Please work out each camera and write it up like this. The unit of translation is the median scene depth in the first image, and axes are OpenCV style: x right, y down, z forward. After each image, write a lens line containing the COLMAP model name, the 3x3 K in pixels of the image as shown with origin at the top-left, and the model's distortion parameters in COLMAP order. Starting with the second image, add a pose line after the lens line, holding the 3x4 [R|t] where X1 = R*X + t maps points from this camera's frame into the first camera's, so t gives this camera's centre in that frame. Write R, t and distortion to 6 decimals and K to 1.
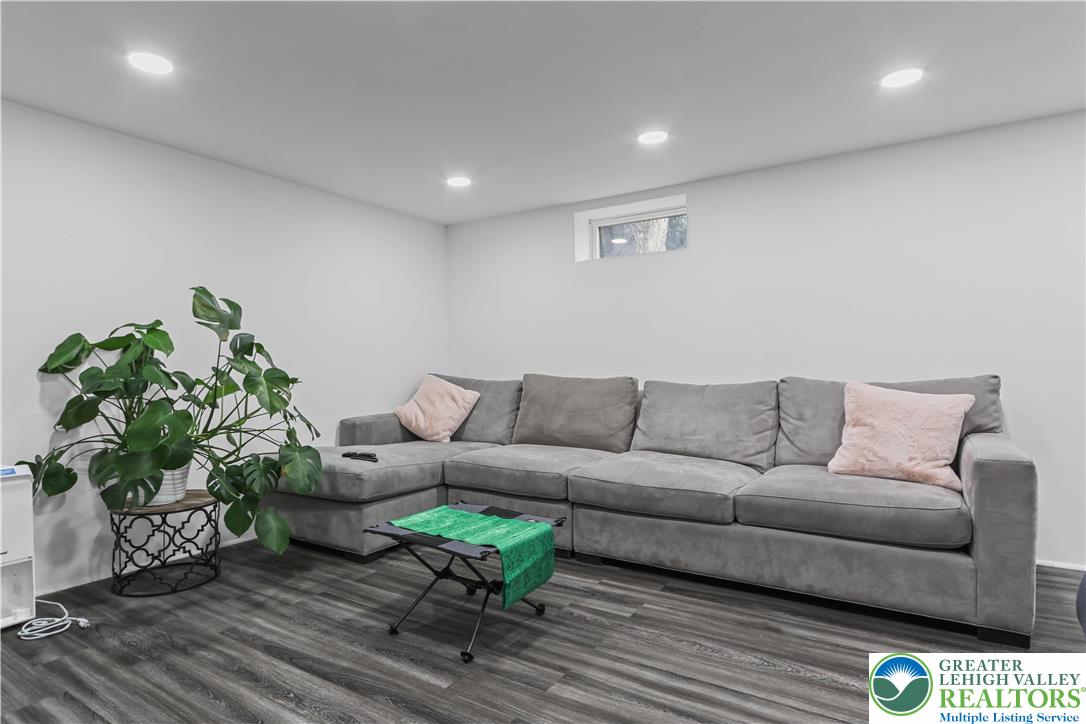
lens RADIAL K [[592.0, 0, 543.7], [0, 592.0, 370.4], [0, 0, 1]] dist [-0.000581, 0.000028]
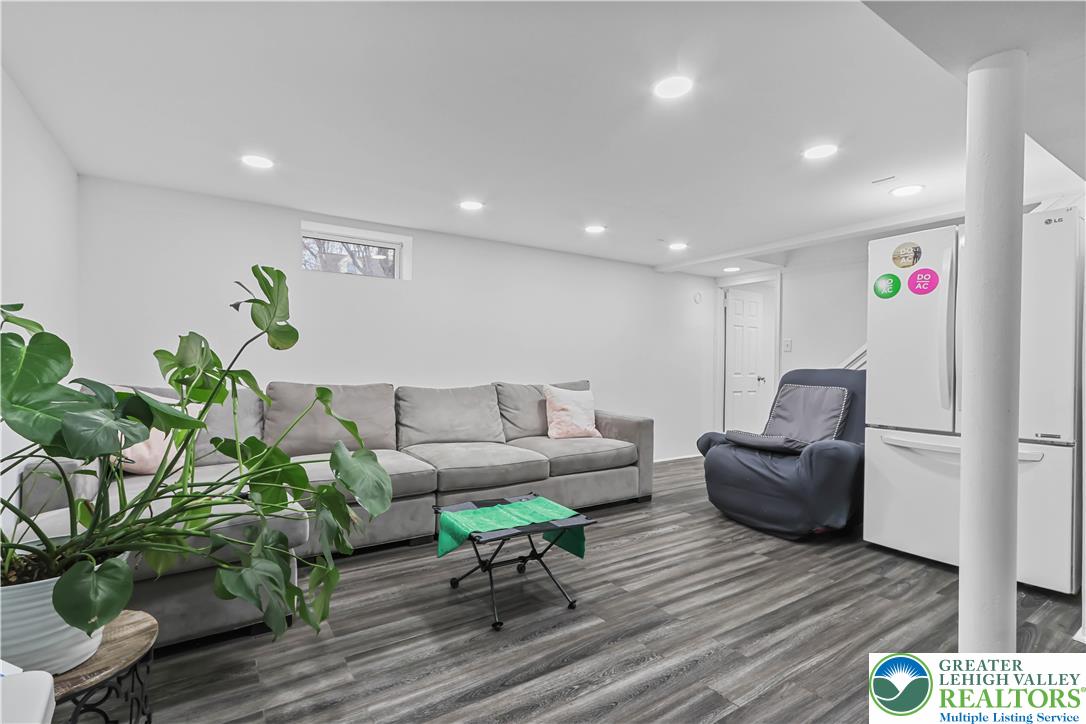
lens RADIAL K [[504.4, 0, 540.5], [0, 504.4, 361.4], [0, 0, 1]] dist [0.006244, 0.000579]
pose [[0.399045, 0.021418, 0.916681, -1.011476], [-0.010389, 0.999769, -0.018837, -0.026475], [-0.916873, -0.002007, 0.399175, 0.526182]]
